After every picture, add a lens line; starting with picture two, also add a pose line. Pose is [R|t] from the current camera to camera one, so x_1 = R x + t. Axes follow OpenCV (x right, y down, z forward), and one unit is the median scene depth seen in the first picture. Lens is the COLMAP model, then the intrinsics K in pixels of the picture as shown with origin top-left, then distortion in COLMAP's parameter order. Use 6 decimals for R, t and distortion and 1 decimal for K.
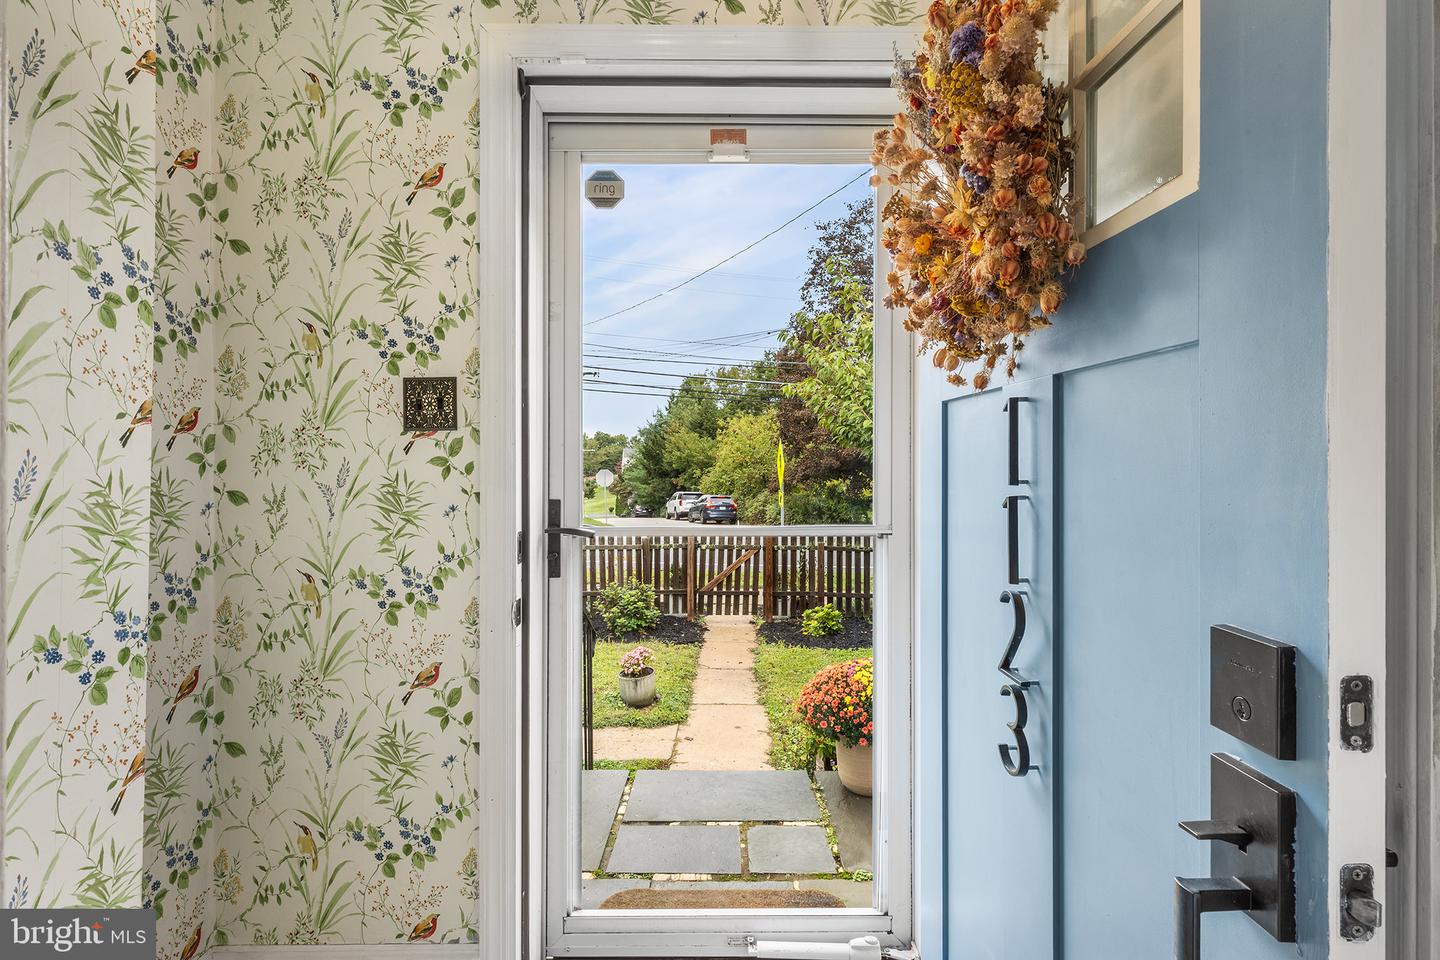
lens RADIAL K [[665.9, 0, 716.1], [0, 665.9, 466.8], [0, 0, 1]] dist [0.003270, 0.000575]
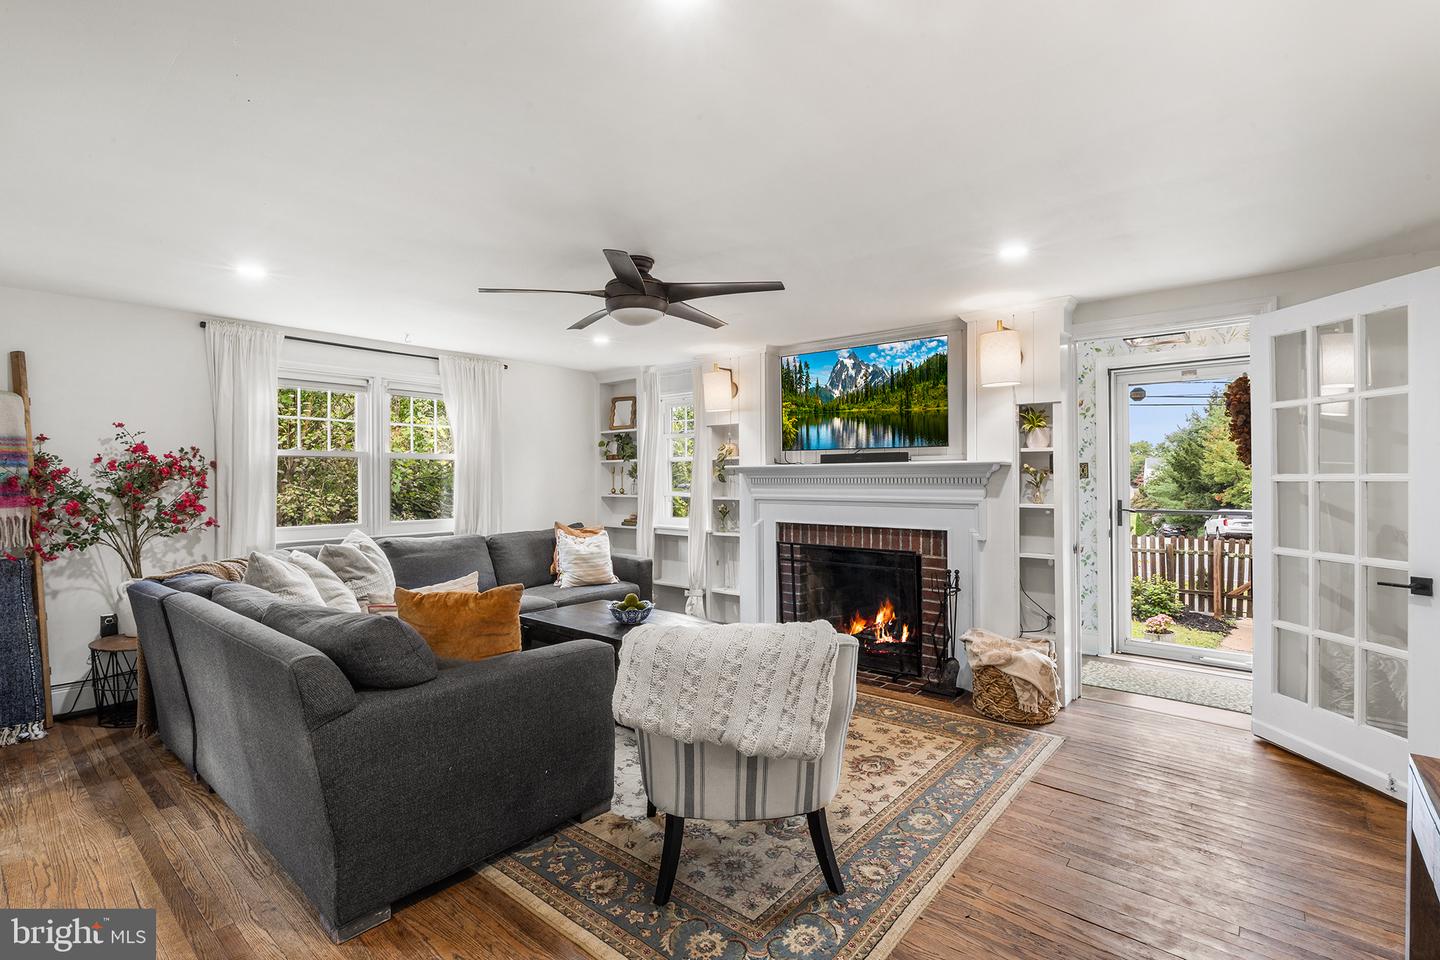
lens RADIAL K [[665.9, 0, 725.9], [0, 665.9, 473.4], [0, 0, 1]] dist [0.003270, 0.000575]
pose [[0.764396, -0.010302, -0.644665, 0.056033], [0.003788, 0.999927, -0.011487, -0.006955], [0.644736, 0.006338, 0.764379, -0.403505]]
